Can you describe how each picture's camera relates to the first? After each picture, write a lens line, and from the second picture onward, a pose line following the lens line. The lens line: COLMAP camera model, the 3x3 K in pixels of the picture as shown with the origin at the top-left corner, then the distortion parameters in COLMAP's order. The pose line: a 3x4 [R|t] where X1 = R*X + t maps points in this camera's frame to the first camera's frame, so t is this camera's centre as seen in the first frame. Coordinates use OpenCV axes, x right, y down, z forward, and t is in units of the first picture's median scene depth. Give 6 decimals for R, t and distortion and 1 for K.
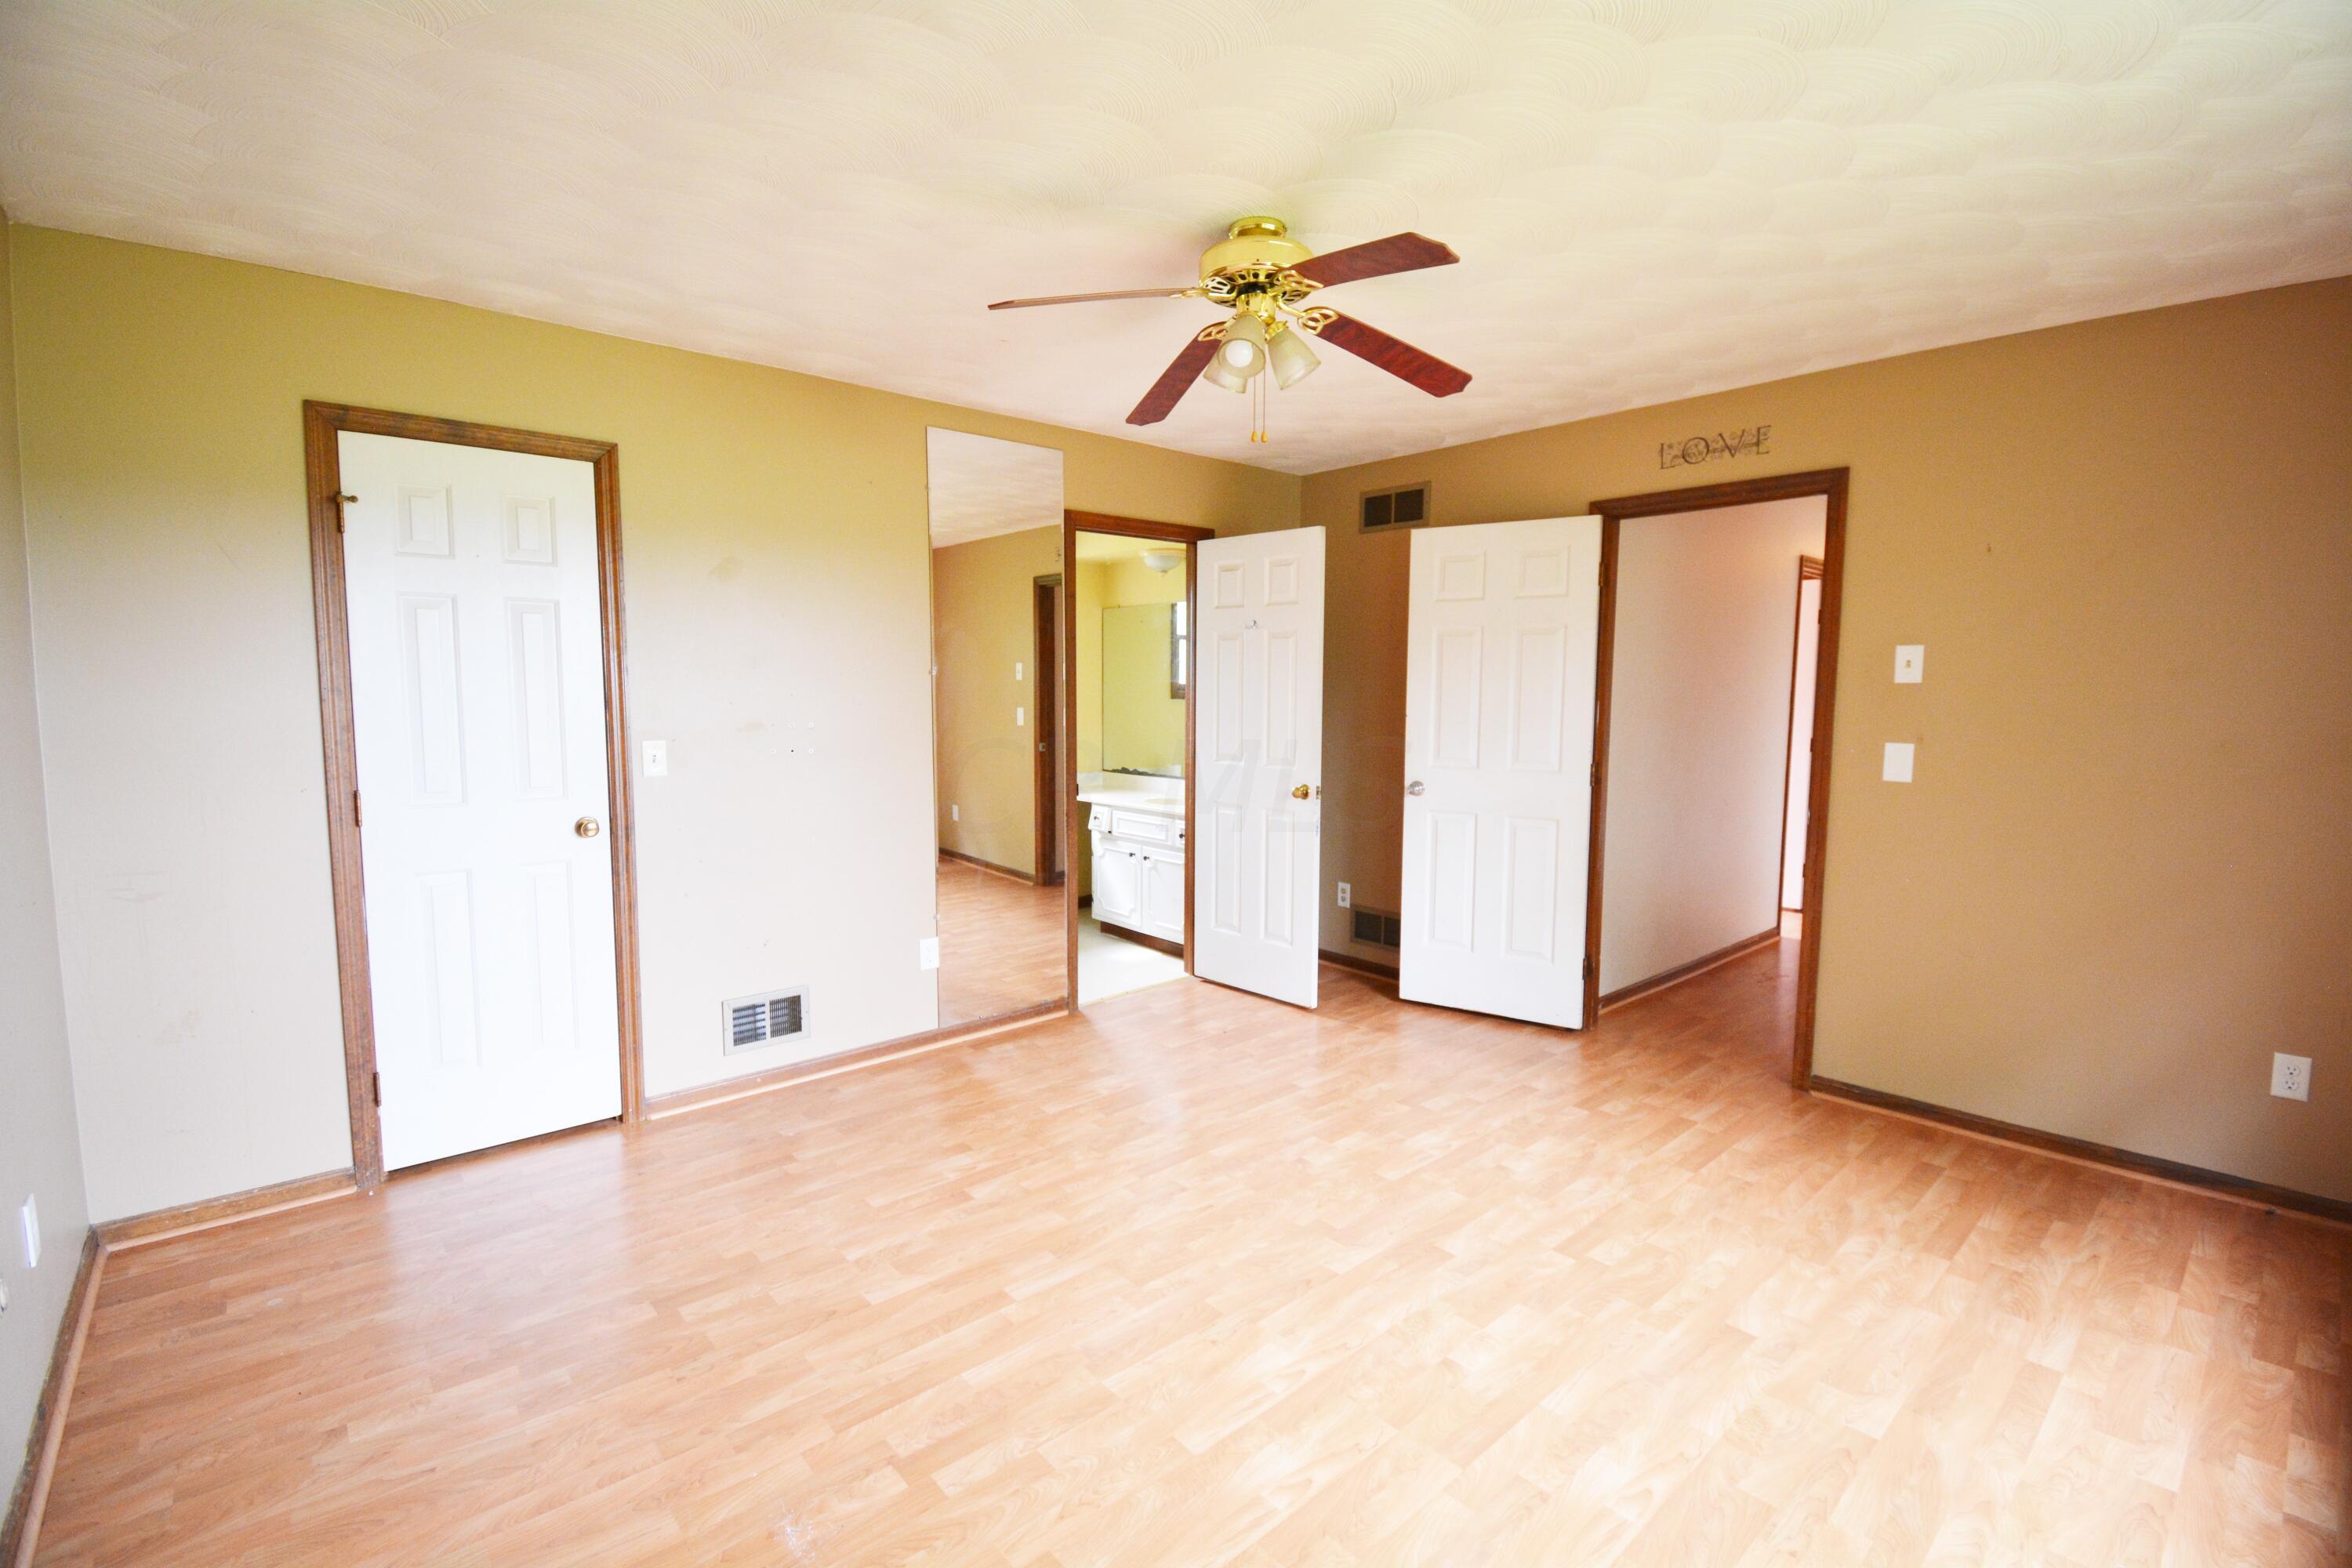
lens RADIAL K [[1032.2, 0, 1188.5], [0, 1032.2, 775.9], [0, 0, 1]] dist [0.018194, -0.024306]
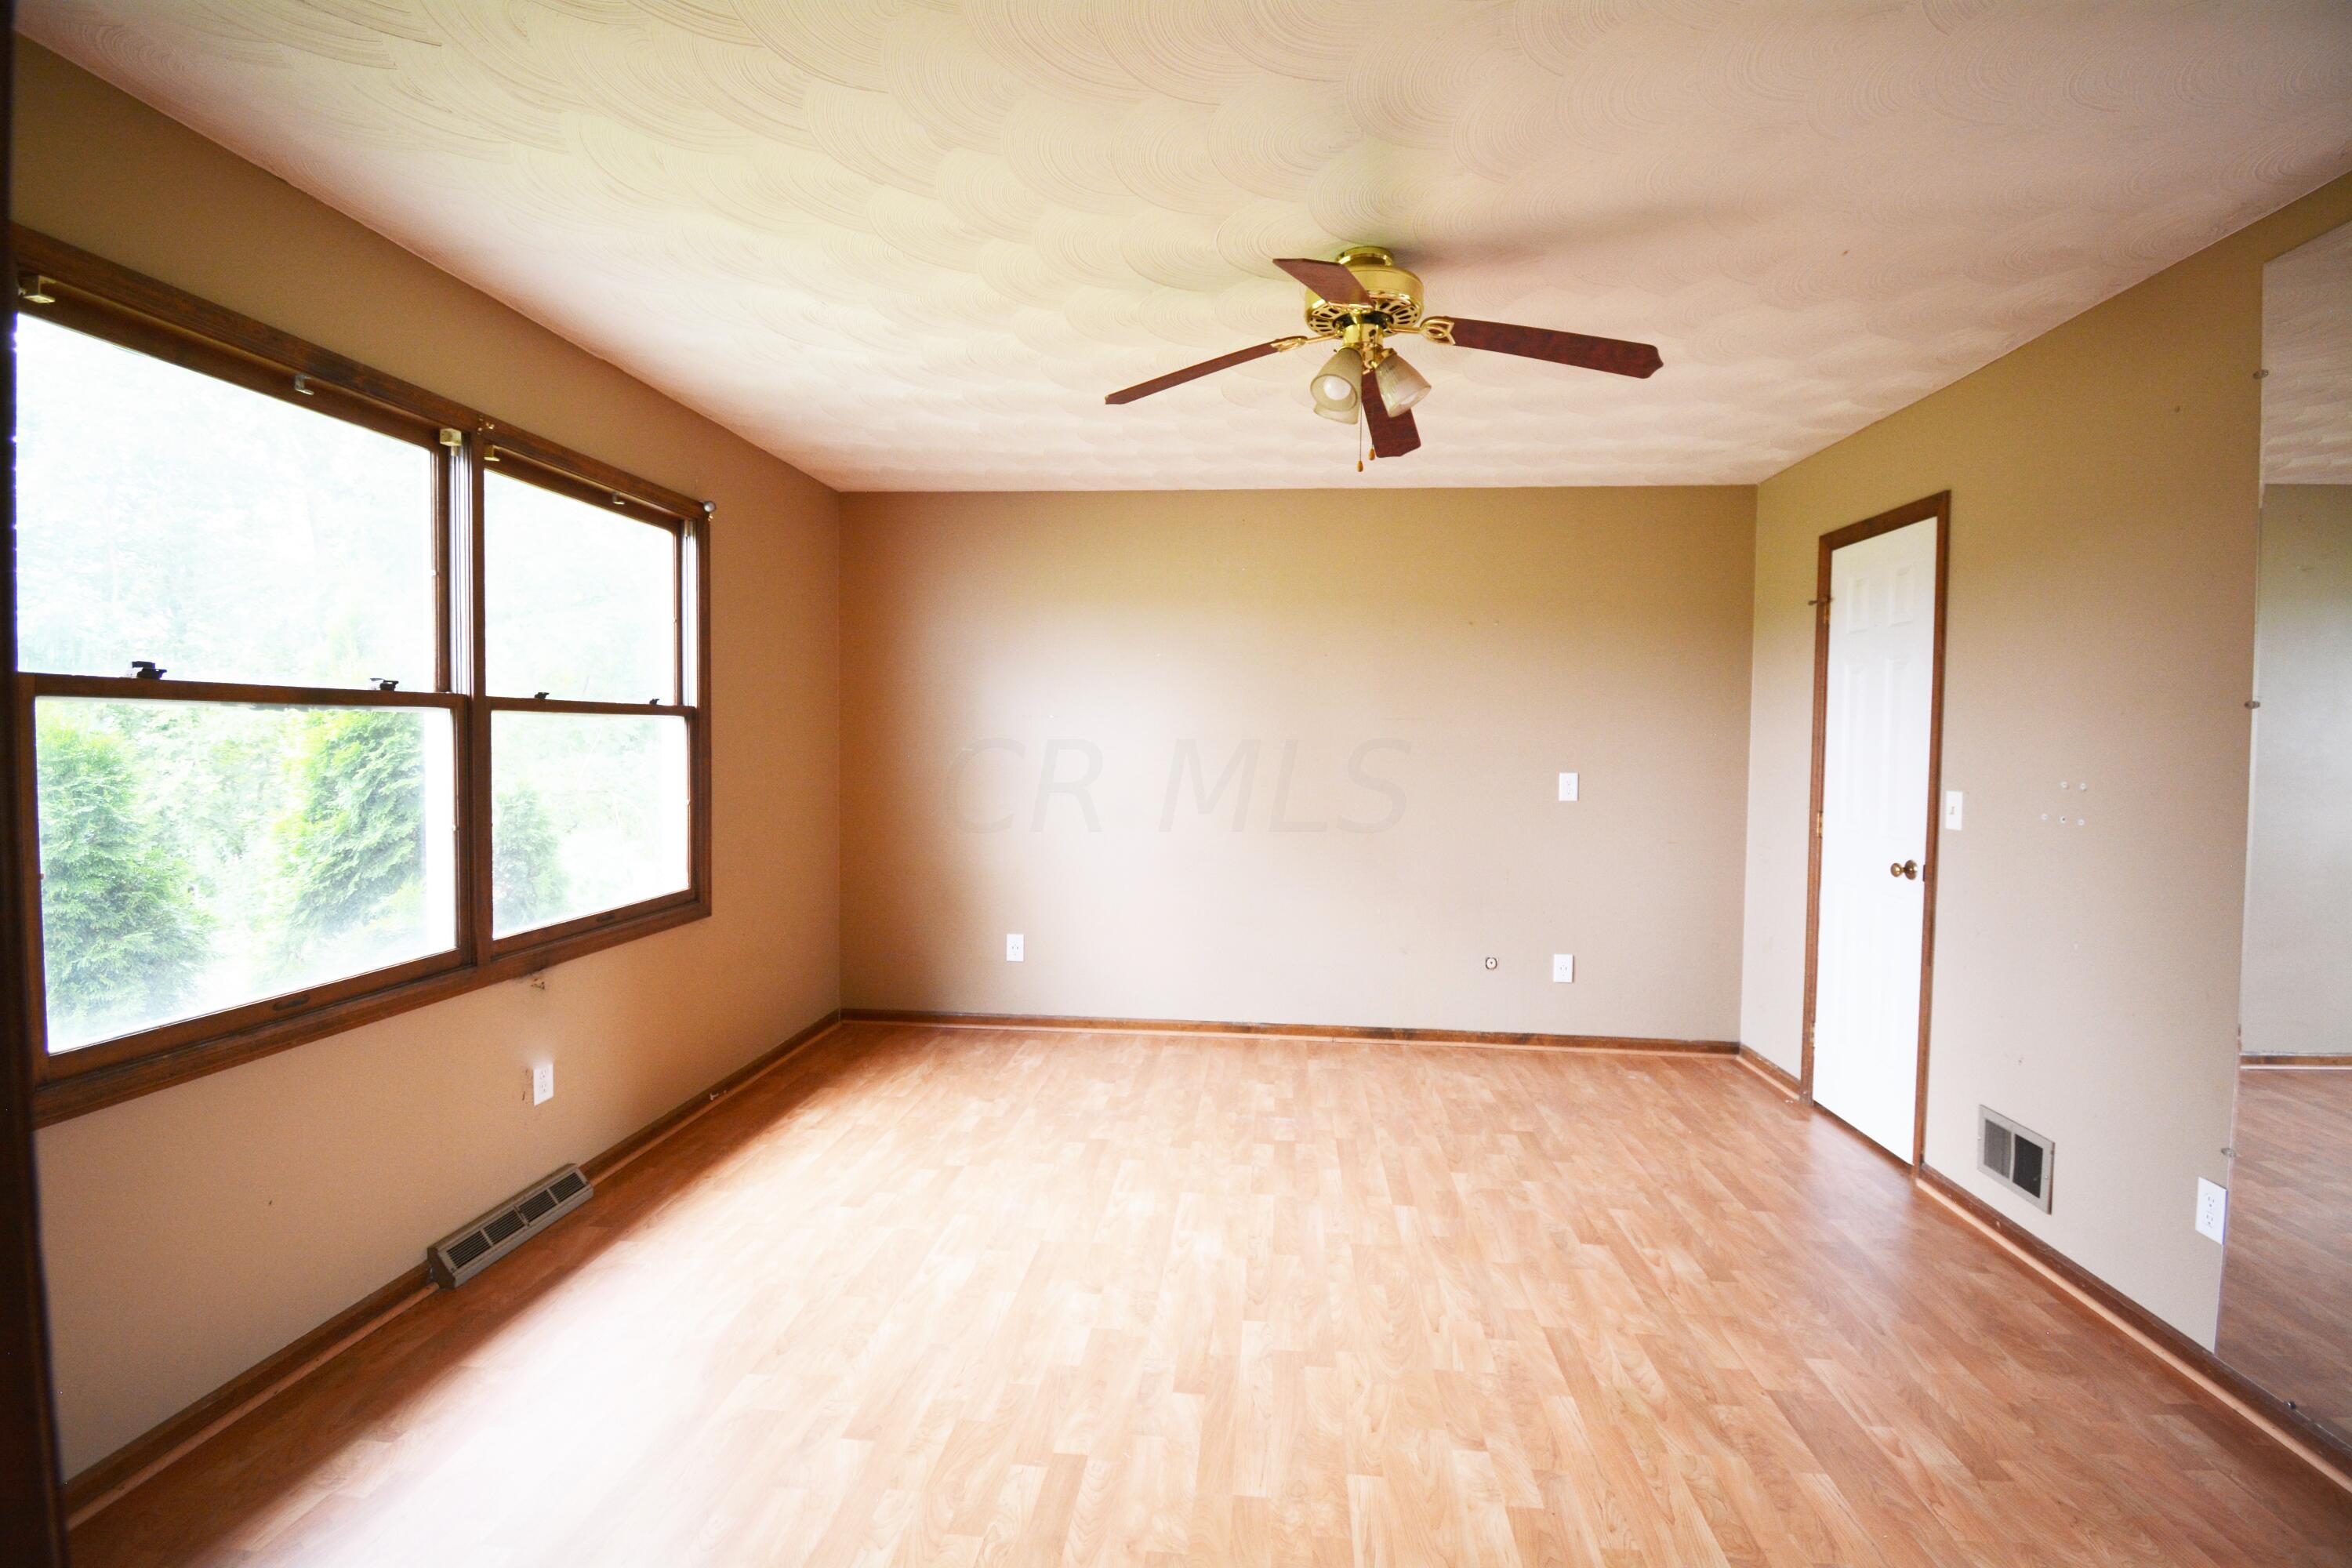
lens RADIAL K [[1032.2, 0, 1188.5], [0, 1032.2, 775.9], [0, 0, 1]] dist [0.018194, -0.024306]
pose [[-0.727864, 0.012775, -0.685603, 0.713357], [-0.073430, 0.992625, 0.096451, -0.098630], [0.681779, 0.120547, -0.721558, 1.355717]]
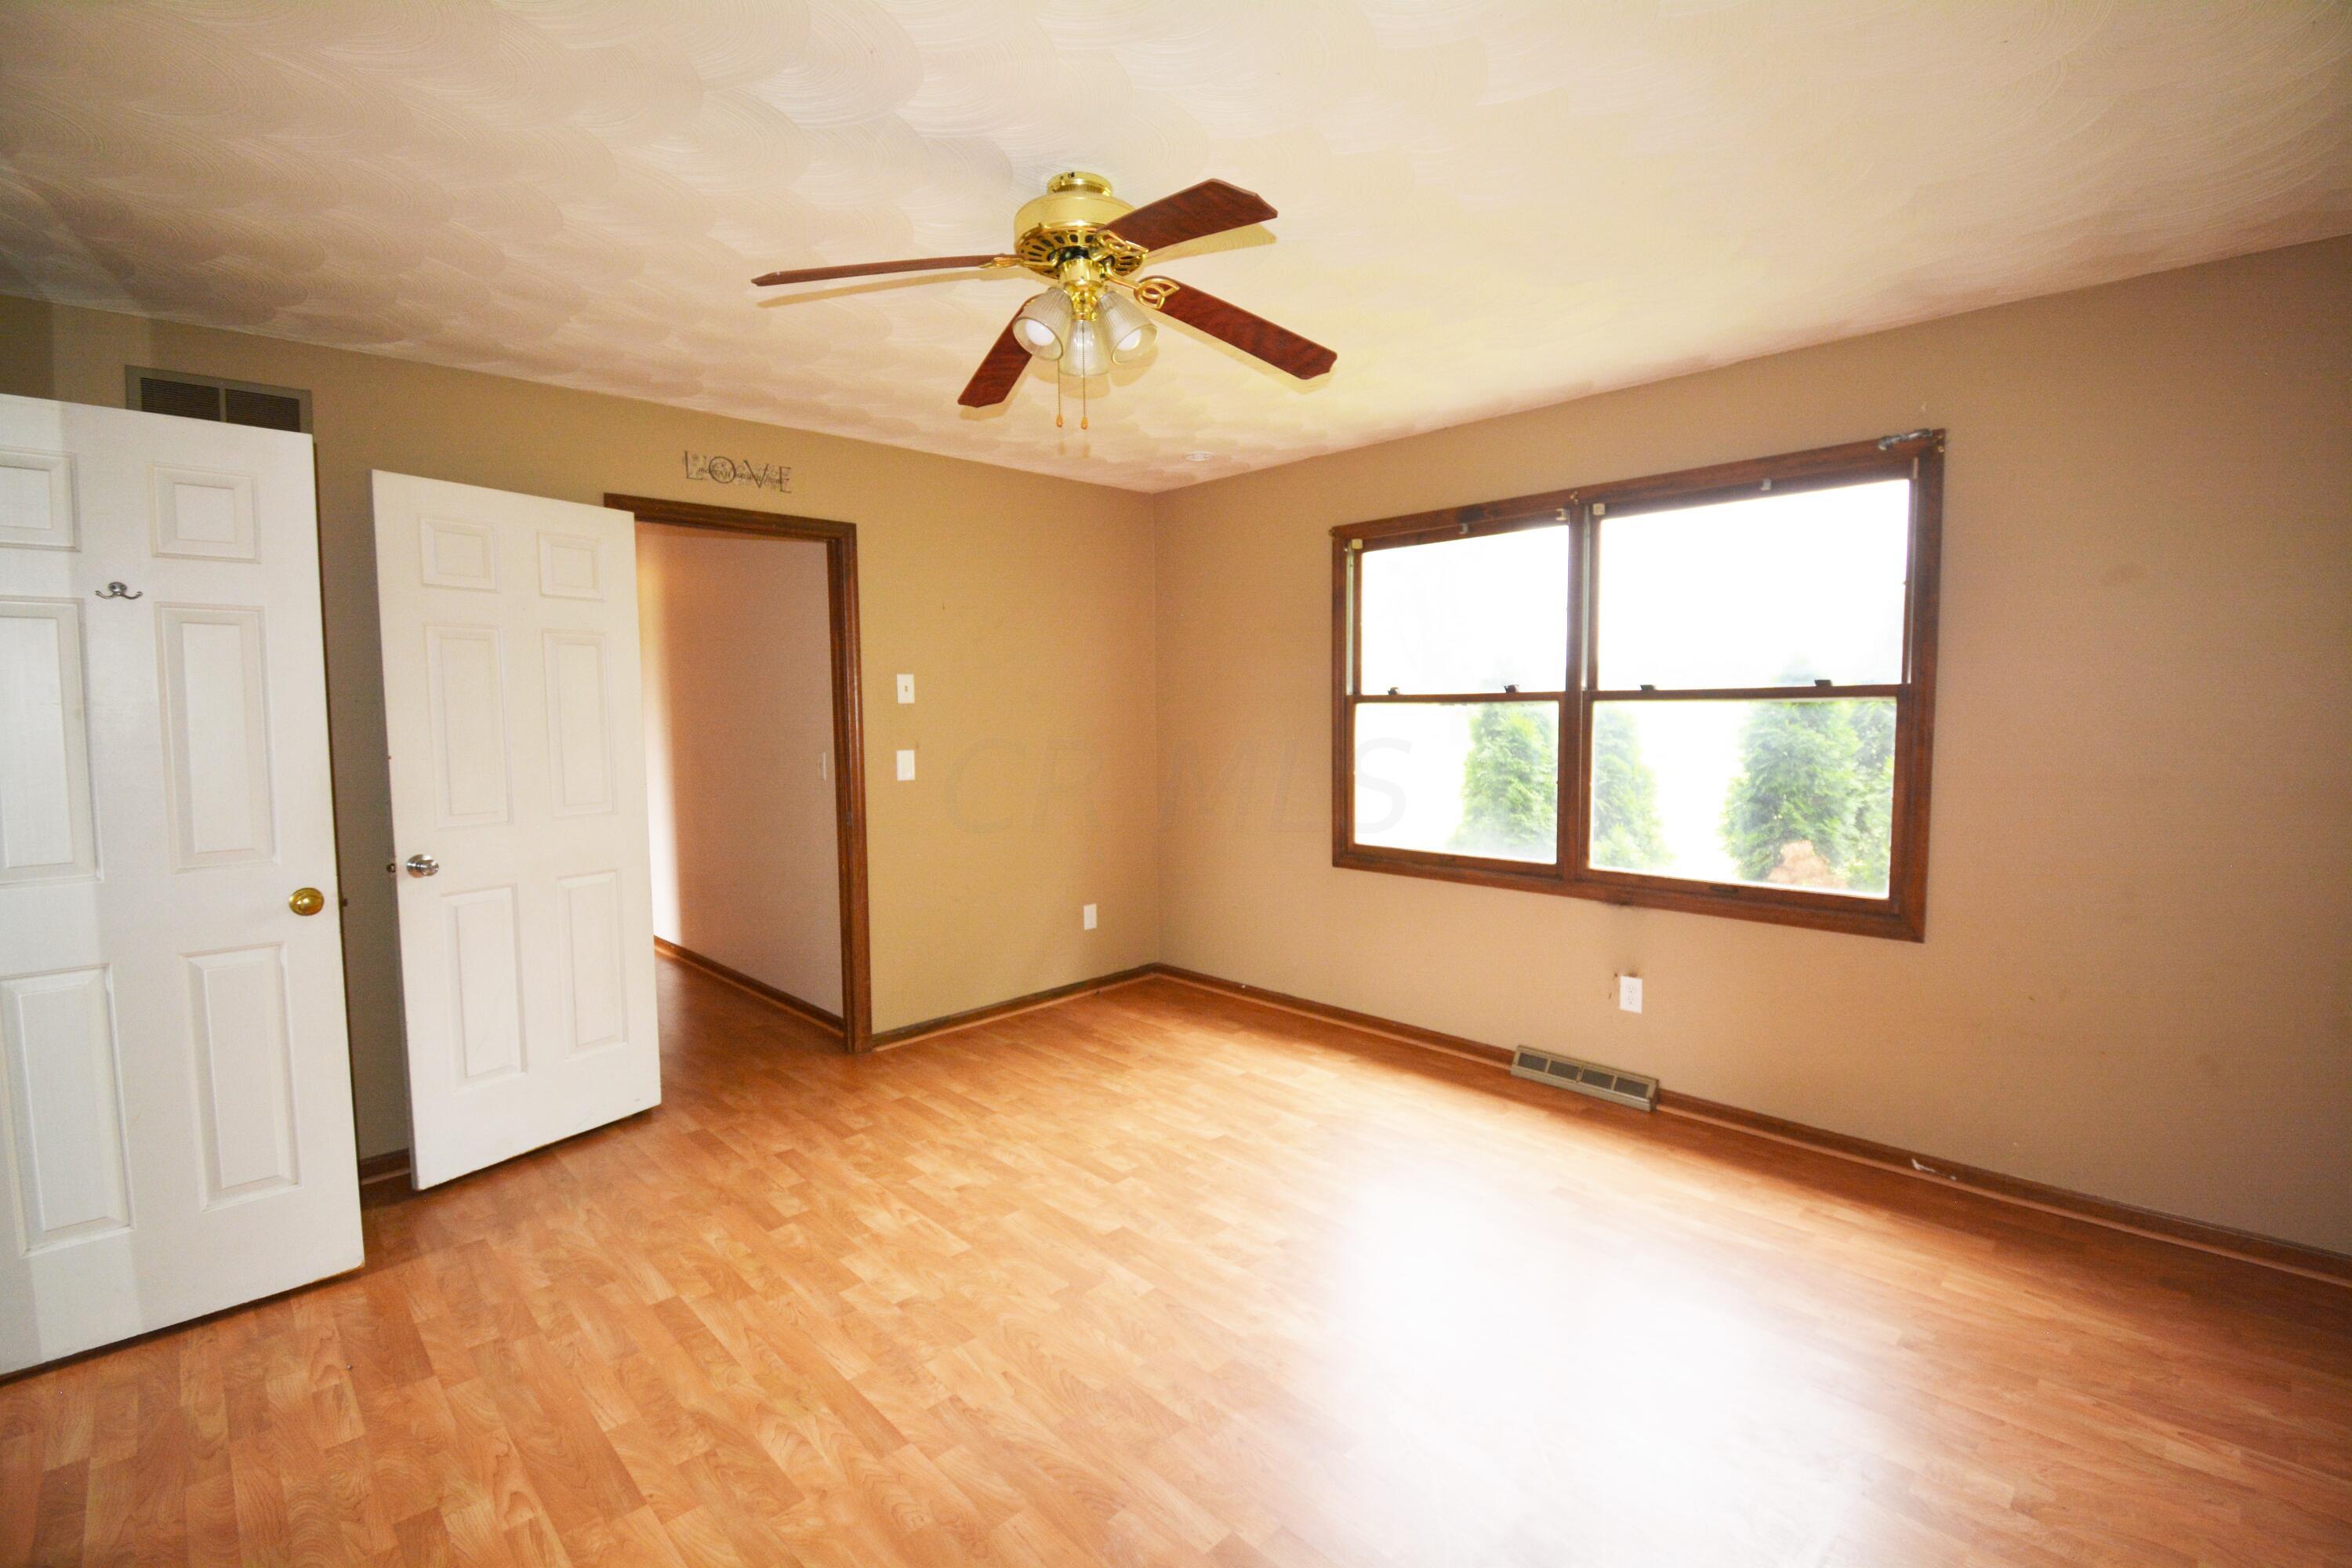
lens RADIAL K [[1032.2, 0, 1188.5], [0, 1032.2, 775.9], [0, 0, 1]] dist [0.018194, -0.024306]
pose [[-0.047855, -0.073093, 0.996176, -0.697346], [0.094917, 0.992473, 0.077381, -0.075659], [-0.994334, 0.098257, -0.040557, 0.811214]]
